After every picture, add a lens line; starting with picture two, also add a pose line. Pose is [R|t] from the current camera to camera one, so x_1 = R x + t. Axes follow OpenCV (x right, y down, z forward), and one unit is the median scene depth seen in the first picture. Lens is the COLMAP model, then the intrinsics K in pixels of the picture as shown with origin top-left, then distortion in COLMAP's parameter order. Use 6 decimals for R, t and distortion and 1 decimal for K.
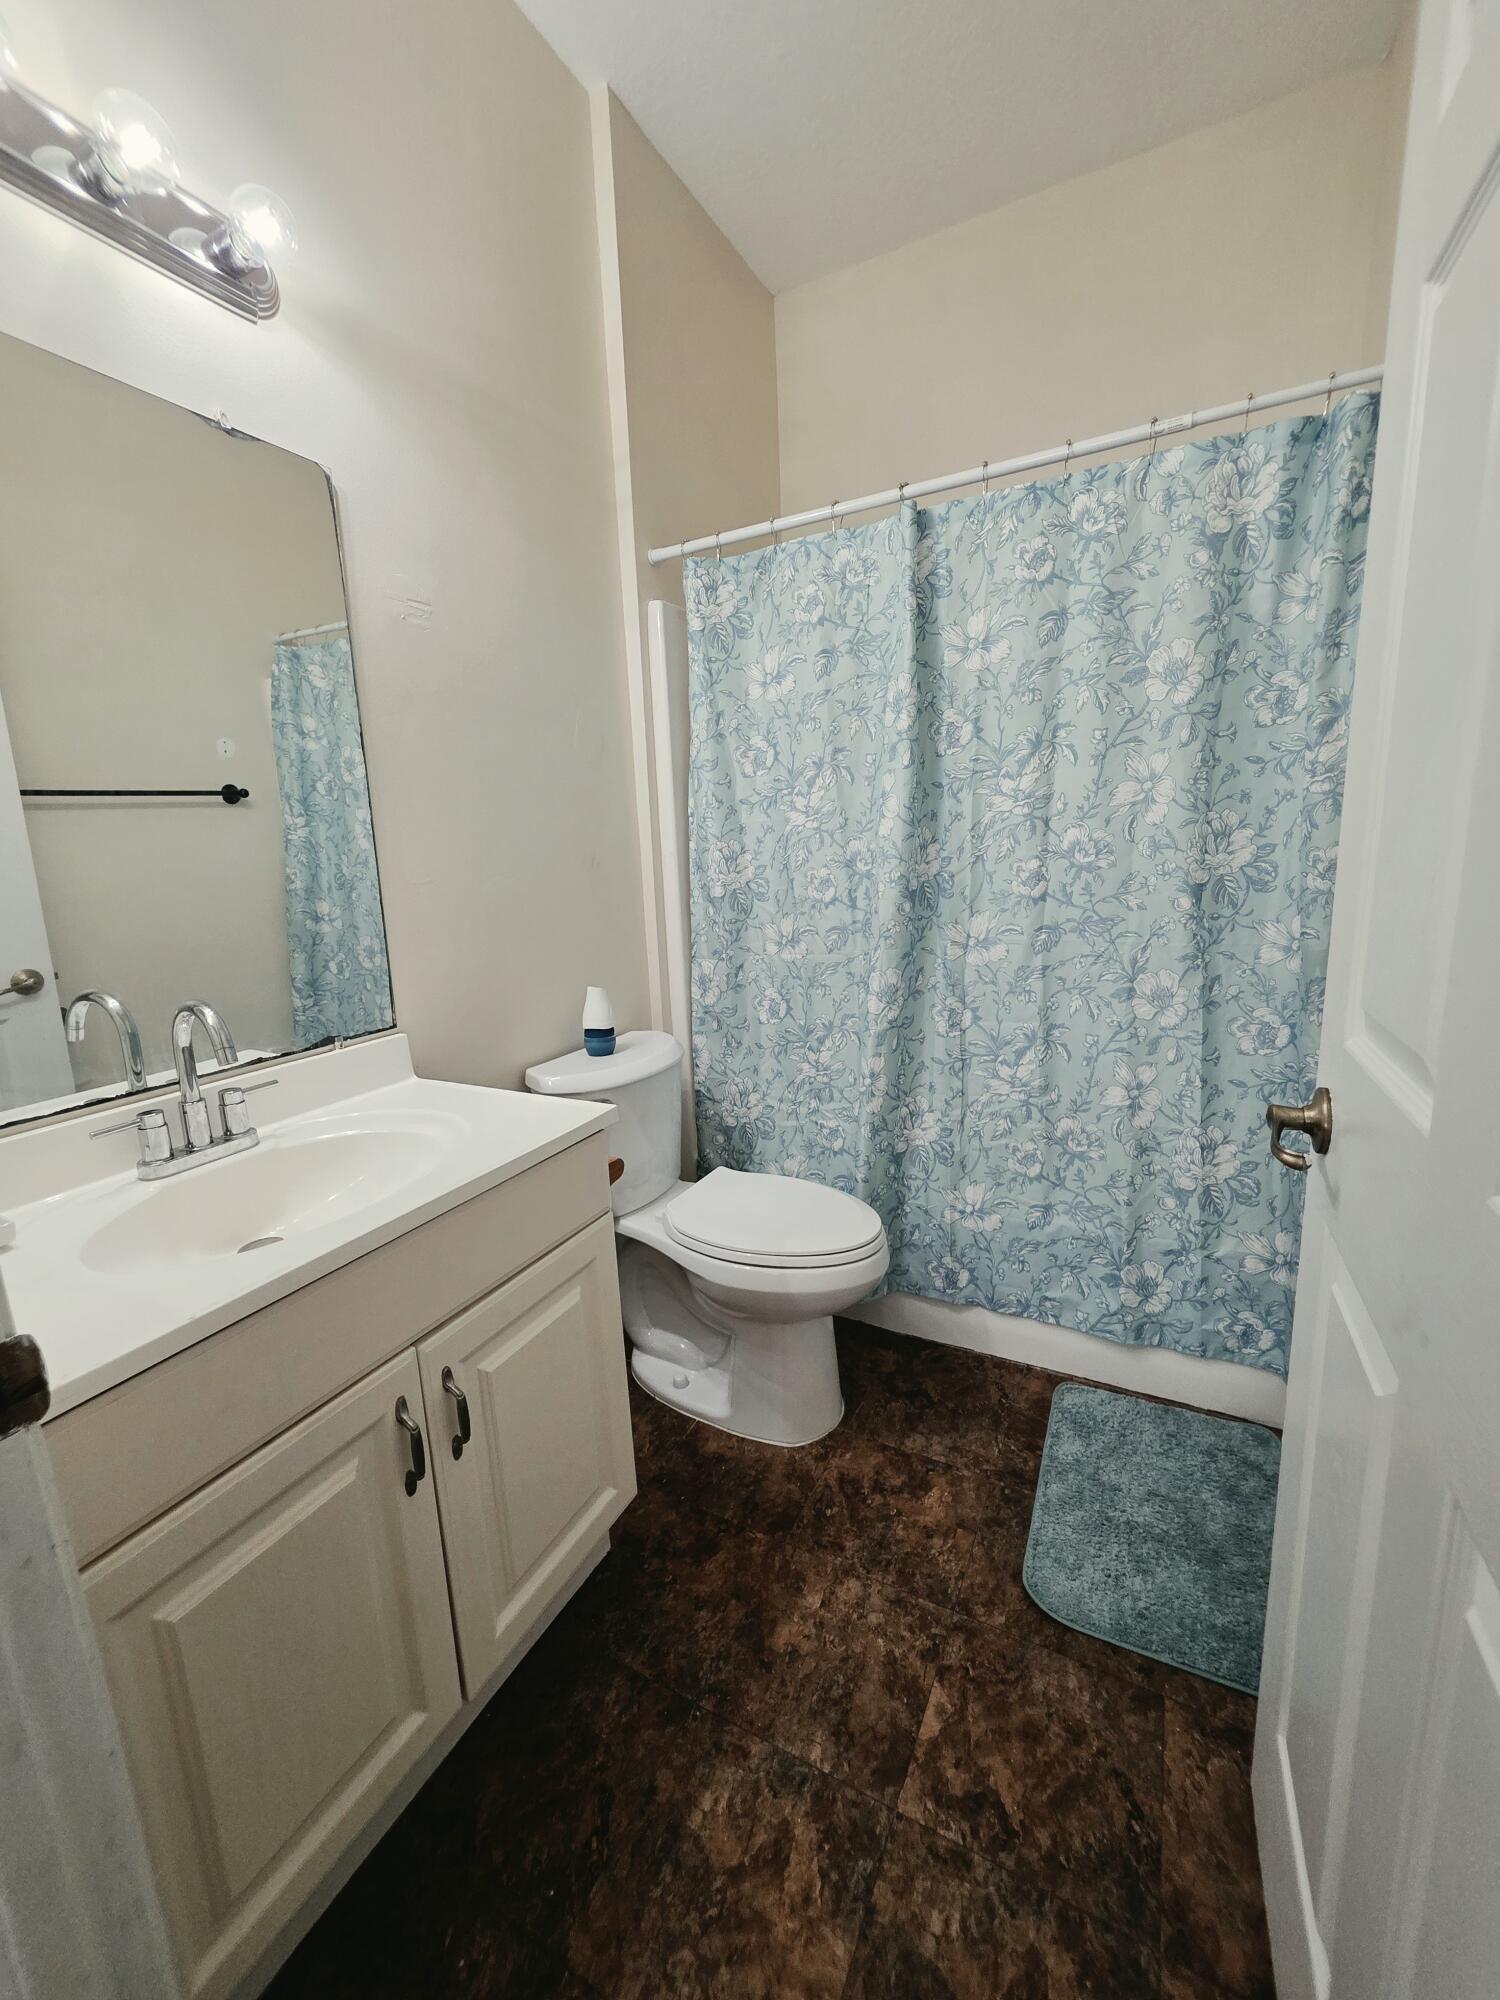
lens RADIAL K [[797.7, 0, 754.1], [0, 797.7, 1000.9], [0, 0, 1]] dist [0.000040, -0.000539]
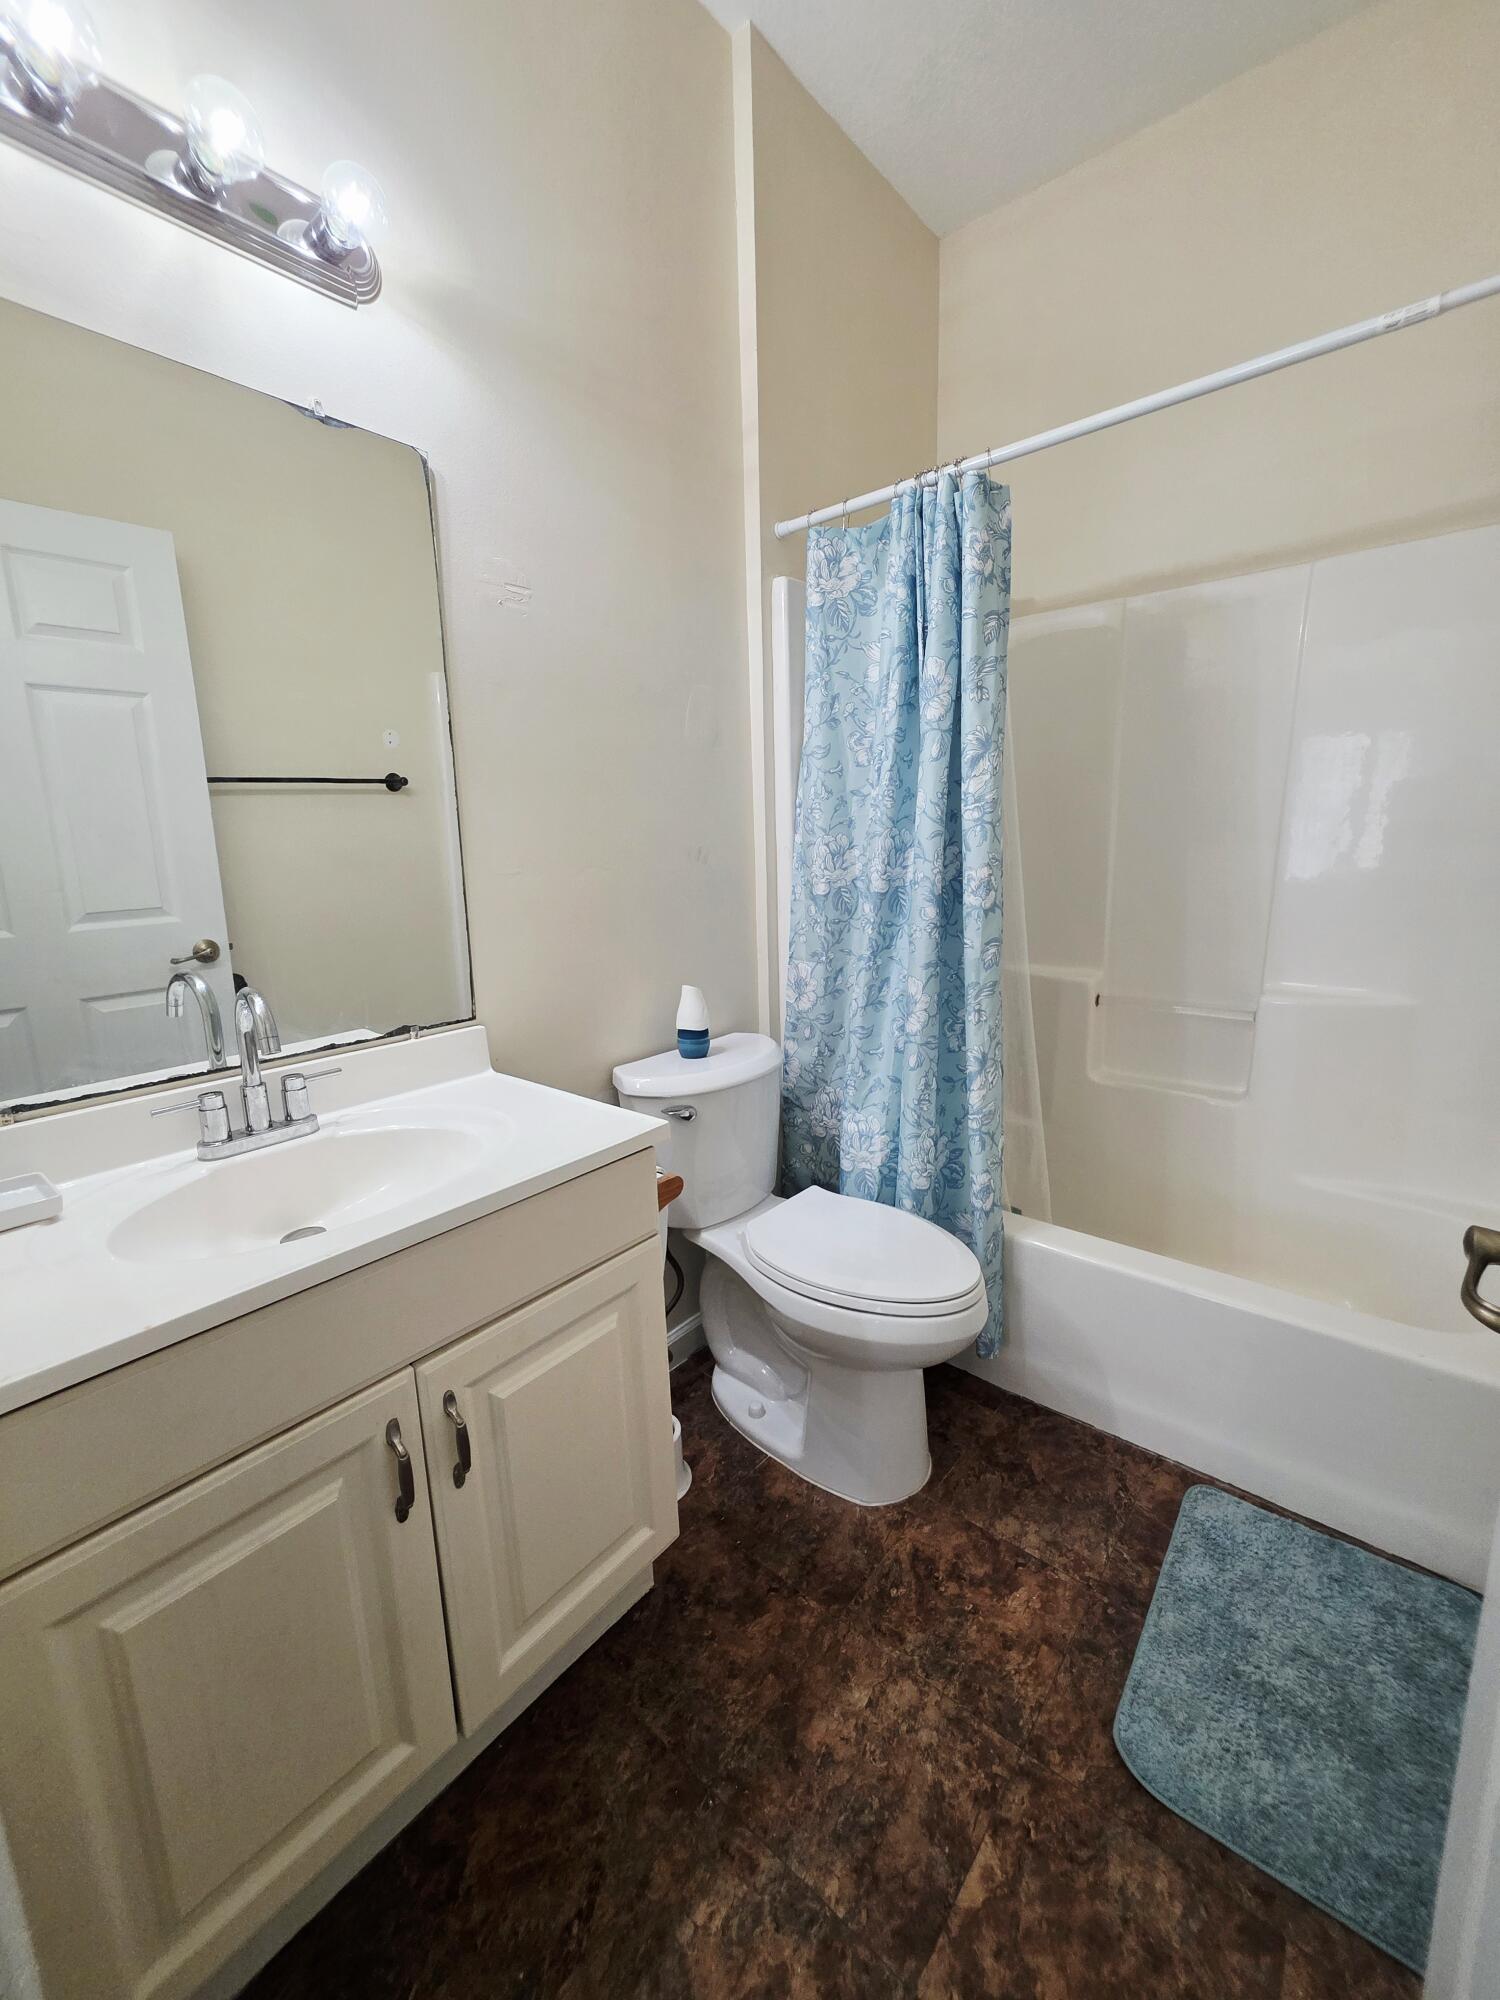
lens RADIAL K [[803.7, 0, 752.2], [0, 803.7, 996.1], [0, 0, 1]] dist [-0.000615, 0.000200]
pose [[0.977653, 0.057514, -0.202204, 0.094505], [-0.056596, 0.998344, 0.010325, -0.027357], [0.202463, 0.001350, 0.979289, 0.102321]]
